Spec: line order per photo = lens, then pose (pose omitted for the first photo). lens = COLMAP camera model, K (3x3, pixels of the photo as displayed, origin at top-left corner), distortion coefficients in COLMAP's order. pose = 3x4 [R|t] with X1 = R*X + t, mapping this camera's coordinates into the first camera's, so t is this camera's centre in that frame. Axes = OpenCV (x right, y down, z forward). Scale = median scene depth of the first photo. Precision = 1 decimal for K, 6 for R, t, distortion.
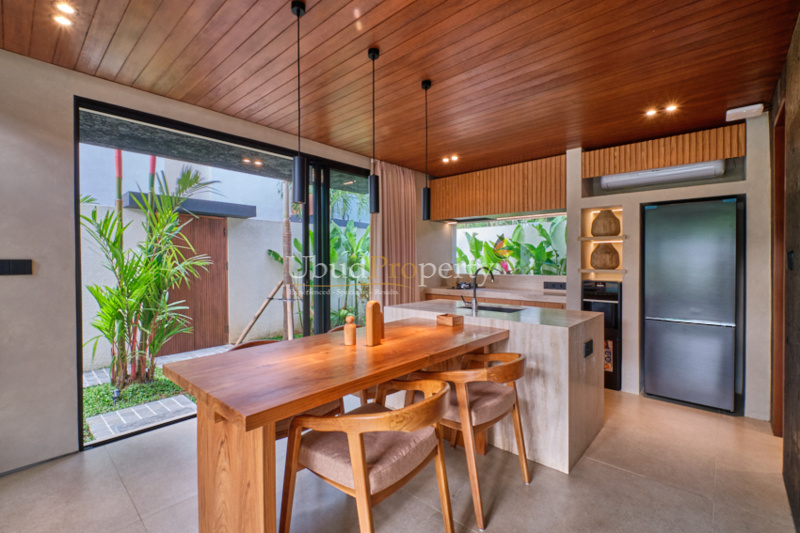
lens RADIAL K [[355.8, 0, 400.0], [0, 355.8, 266.5], [0, 0, 1]] dist [0.000881, -0.000140]
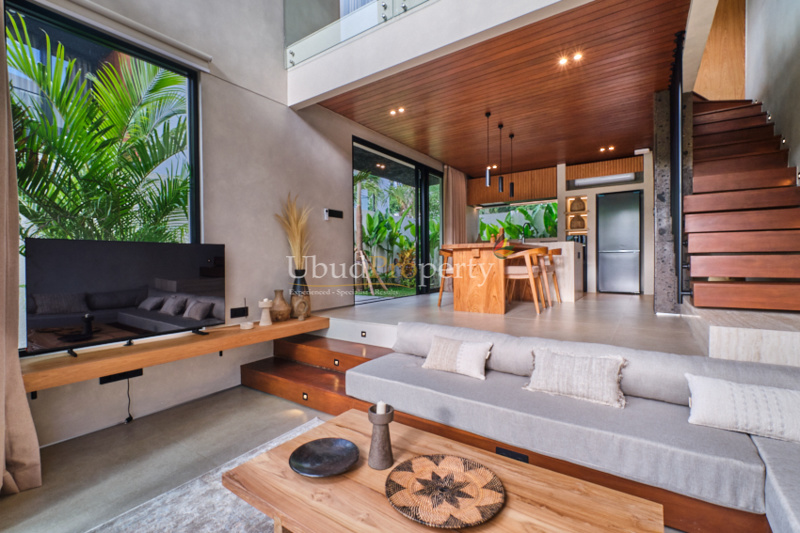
lens RADIAL K [[355.8, 0, 400.0], [0, 355.8, 266.5], [0, 0, 1]] dist [0.000881, -0.000140]
pose [[0.991576, -0.008072, 0.129278, -0.585336], [0.007732, 0.999965, 0.003133, 0.186979], [-0.129299, -0.002107, 0.991603, -0.721113]]
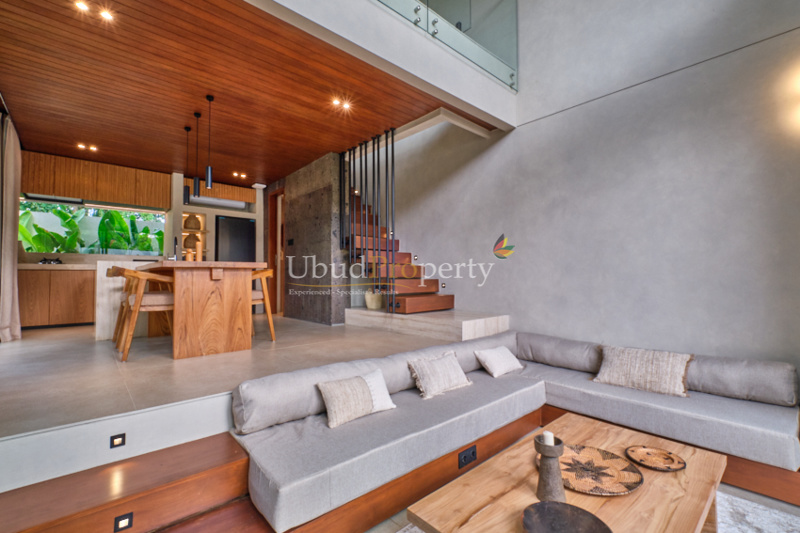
lens RADIAL K [[355.8, 0, 400.0], [0, 355.8, 266.5], [0, 0, 1]] dist [0.000881, -0.000140]
pose [[0.103513, 0.035311, 0.994001, -1.003922], [0.019686, 0.999101, -0.037543, 0.171188], [-0.994433, 0.023454, 0.102725, -0.147576]]
